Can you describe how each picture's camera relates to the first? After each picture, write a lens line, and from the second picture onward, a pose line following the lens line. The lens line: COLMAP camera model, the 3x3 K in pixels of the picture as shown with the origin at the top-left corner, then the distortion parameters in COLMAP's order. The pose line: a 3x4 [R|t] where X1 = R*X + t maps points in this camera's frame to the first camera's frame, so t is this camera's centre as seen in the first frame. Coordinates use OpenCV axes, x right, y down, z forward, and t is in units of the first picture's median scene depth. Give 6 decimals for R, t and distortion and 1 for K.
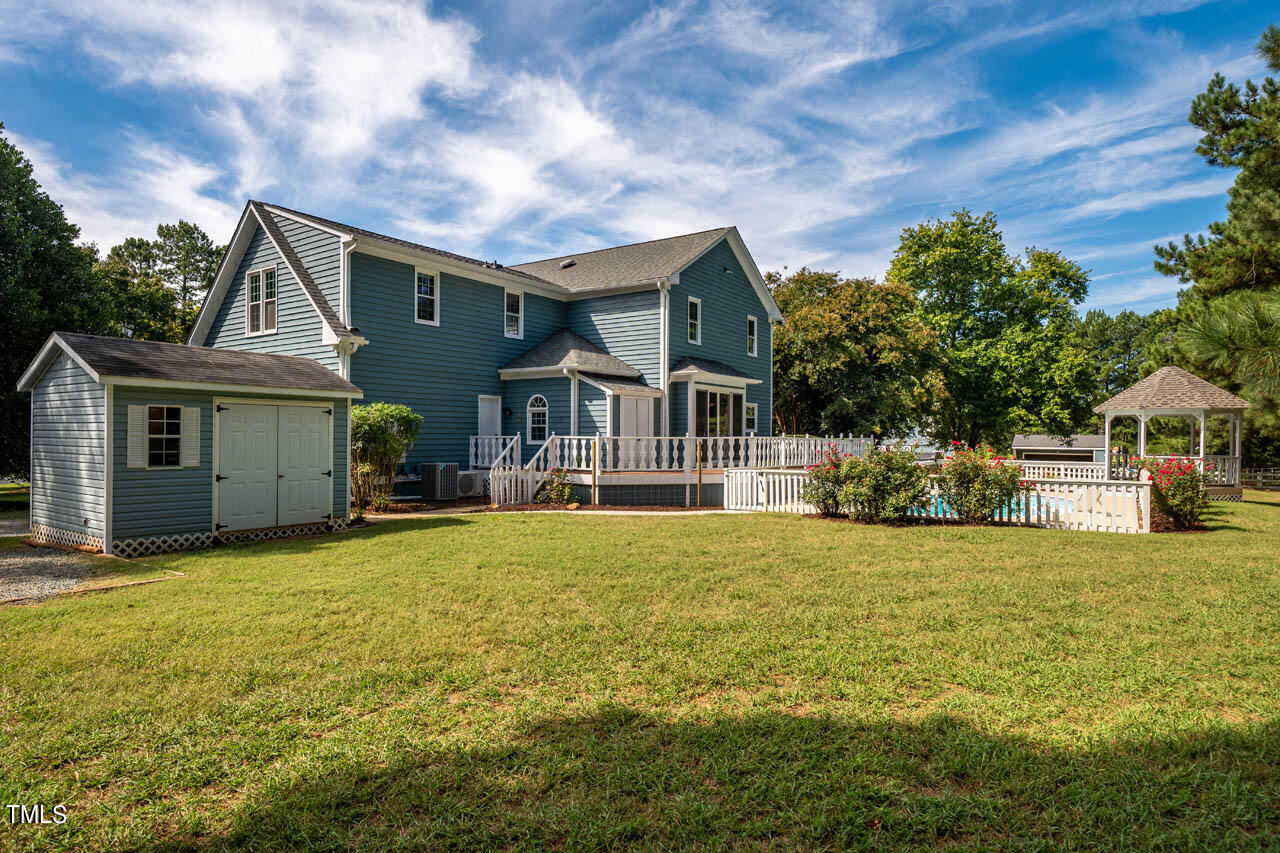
lens RADIAL K [[838.9, 0, 641.7], [0, 838.9, 430.8], [0, 0, 1]] dist [0.006996, 0.001884]
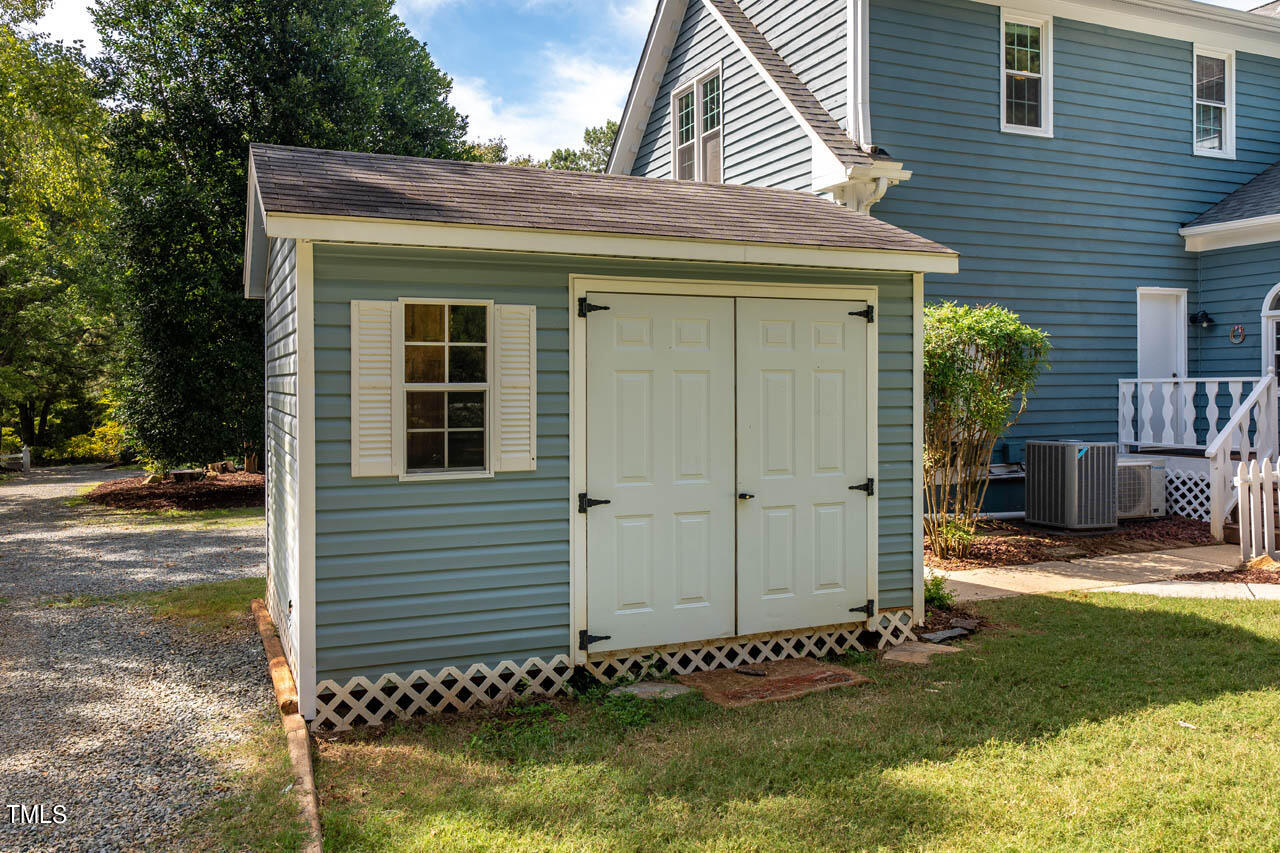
lens RADIAL K [[838.9, 0, 641.7], [0, 838.9, 430.8], [0, 0, 1]] dist [0.006996, 0.001884]
pose [[0.878478, 0.015329, -0.477538, -0.238378], [0.014834, 0.998128, 0.059328, 0.003839], [0.477553, -0.059202, 0.876606, 0.534511]]
